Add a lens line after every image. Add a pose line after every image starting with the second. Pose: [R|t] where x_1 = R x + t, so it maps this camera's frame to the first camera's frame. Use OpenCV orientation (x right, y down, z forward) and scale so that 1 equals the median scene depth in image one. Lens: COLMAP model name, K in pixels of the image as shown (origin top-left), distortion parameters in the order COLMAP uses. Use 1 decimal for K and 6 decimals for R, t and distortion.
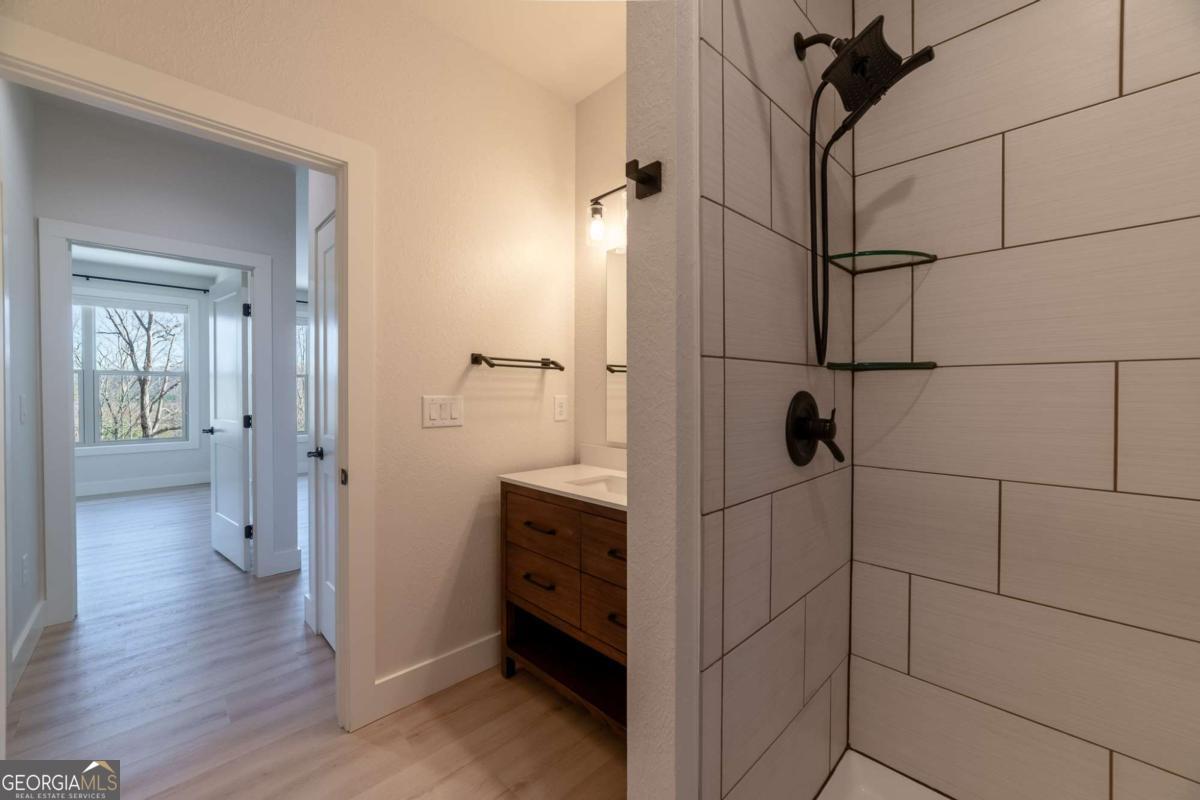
lens RADIAL K [[464.4, 0, 596.6], [0, 464.4, 393.5], [0, 0, 1]] dist [-0.001534, 0.000139]
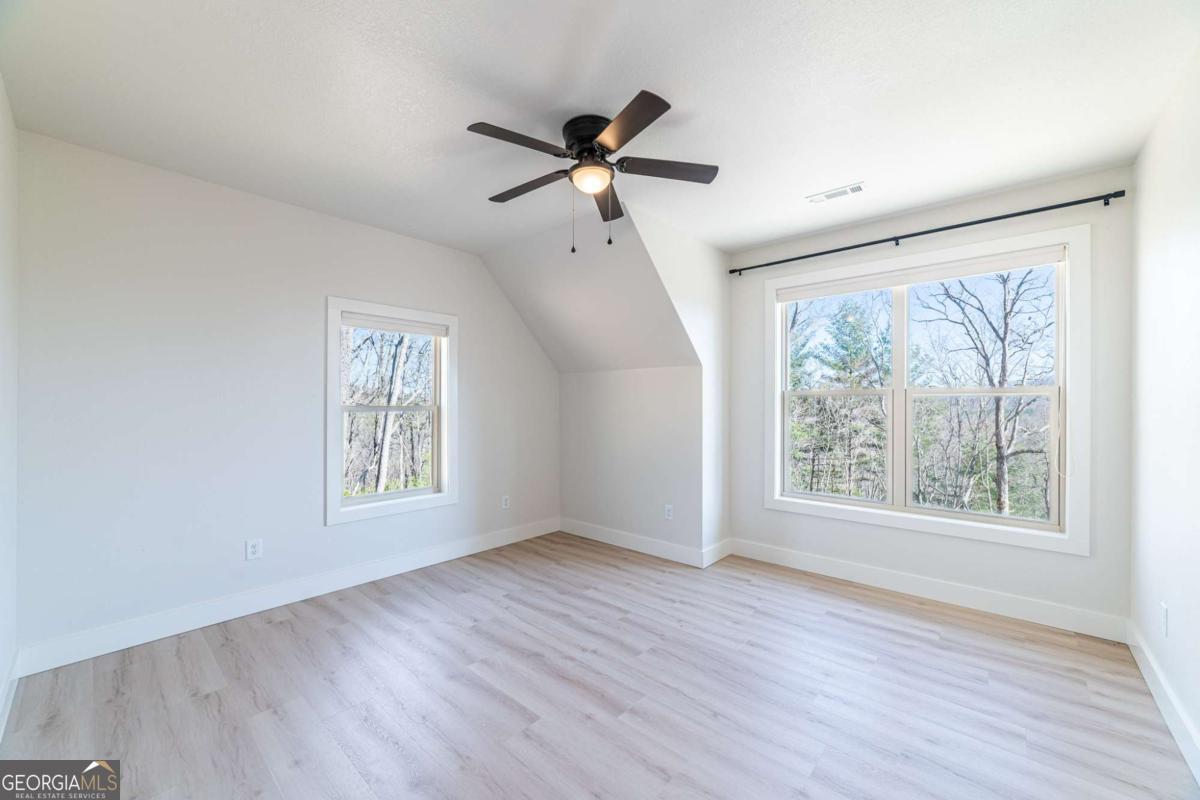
lens RADIAL K [[464.4, 0, 604.0], [0, 464.4, 399.3], [0, 0, 1]] dist [-0.001534, 0.000139]
pose [[0.088632, -0.003409, -0.996059, -0.118815], [-0.011615, 0.999923, -0.004456, -0.007631], [0.995997, 0.011964, 0.088586, 0.127672]]
